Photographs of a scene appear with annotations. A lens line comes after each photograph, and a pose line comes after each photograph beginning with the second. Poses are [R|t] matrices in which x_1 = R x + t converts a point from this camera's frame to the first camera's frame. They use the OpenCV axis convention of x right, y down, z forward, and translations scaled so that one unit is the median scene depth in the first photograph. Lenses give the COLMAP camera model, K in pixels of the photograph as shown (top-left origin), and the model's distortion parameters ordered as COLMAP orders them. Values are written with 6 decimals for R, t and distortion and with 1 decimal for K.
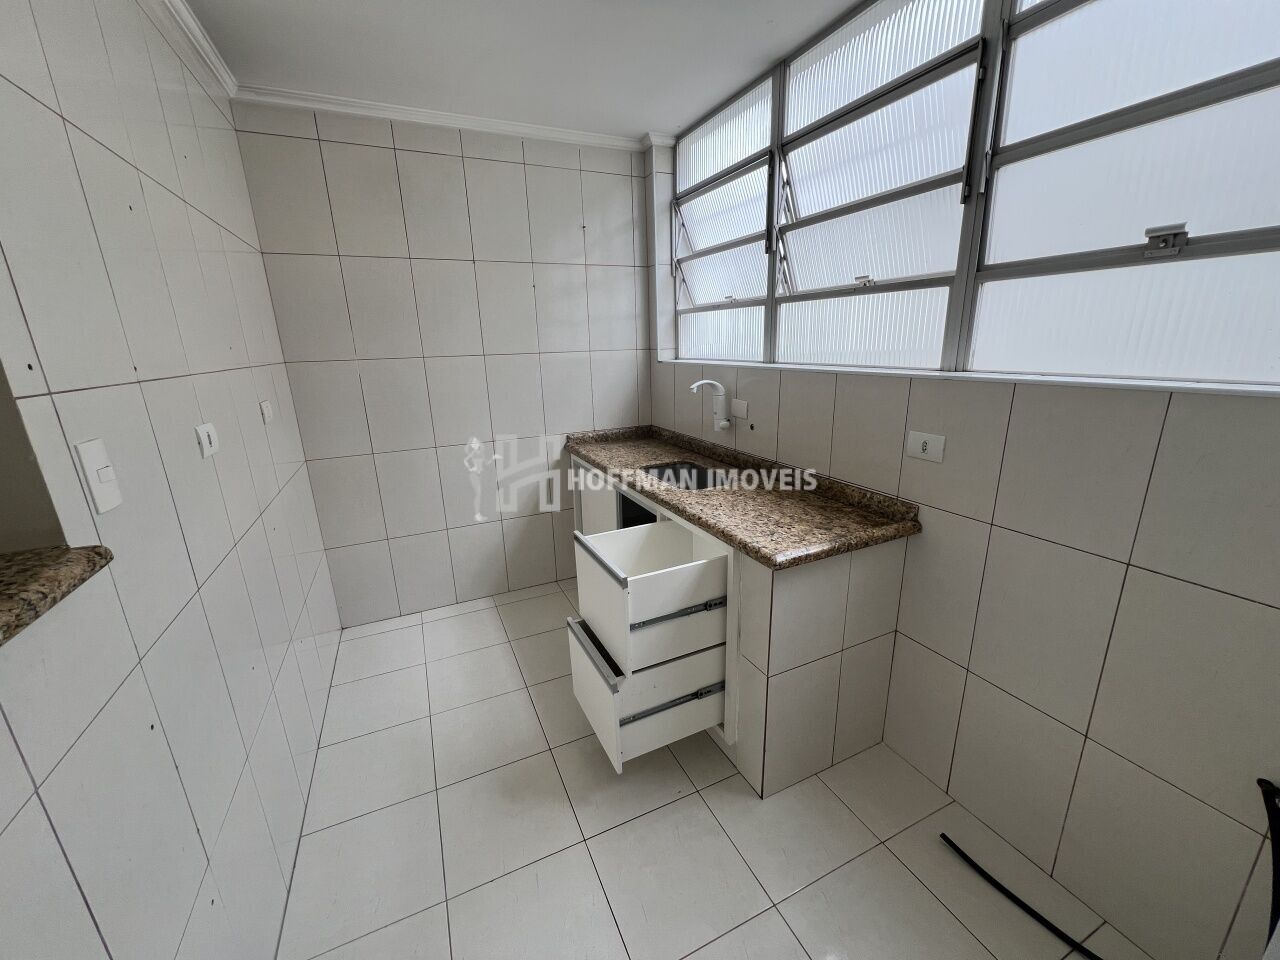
lens RADIAL K [[513.3, 0, 642.4], [0, 513.3, 482.8], [0, 0, 1]] dist [0.012498, -0.000821]
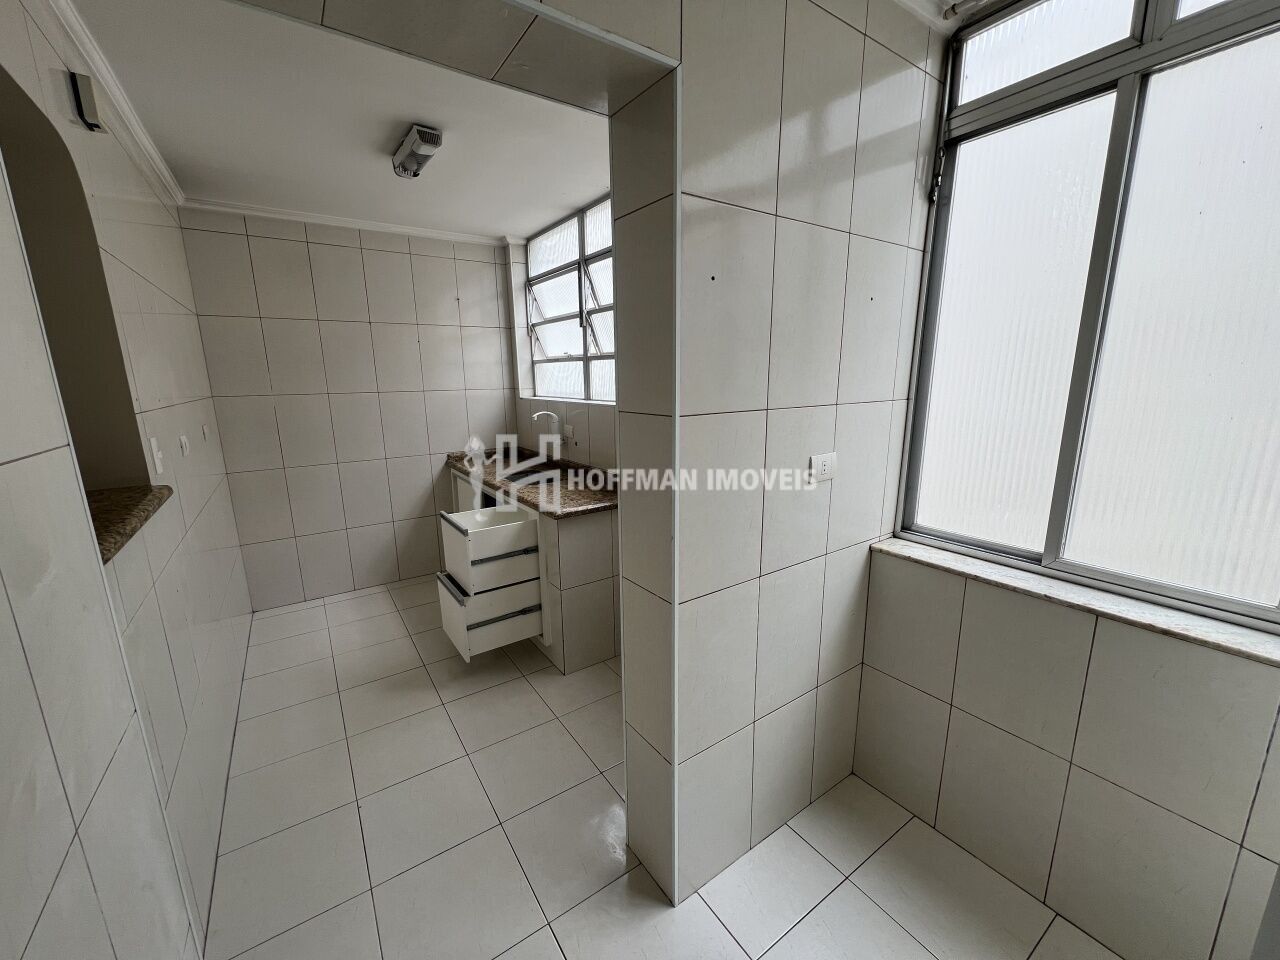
lens RADIAL K [[513.3, 0, 637.8], [0, 513.3, 483.0], [0, 0, 1]] dist [0.012498, -0.000821]
pose [[0.987725, -0.019078, 0.155031, 0.165025], [0.029425, 0.997469, -0.064725, 0.103807], [-0.153404, 0.068492, 0.985787, -0.454855]]
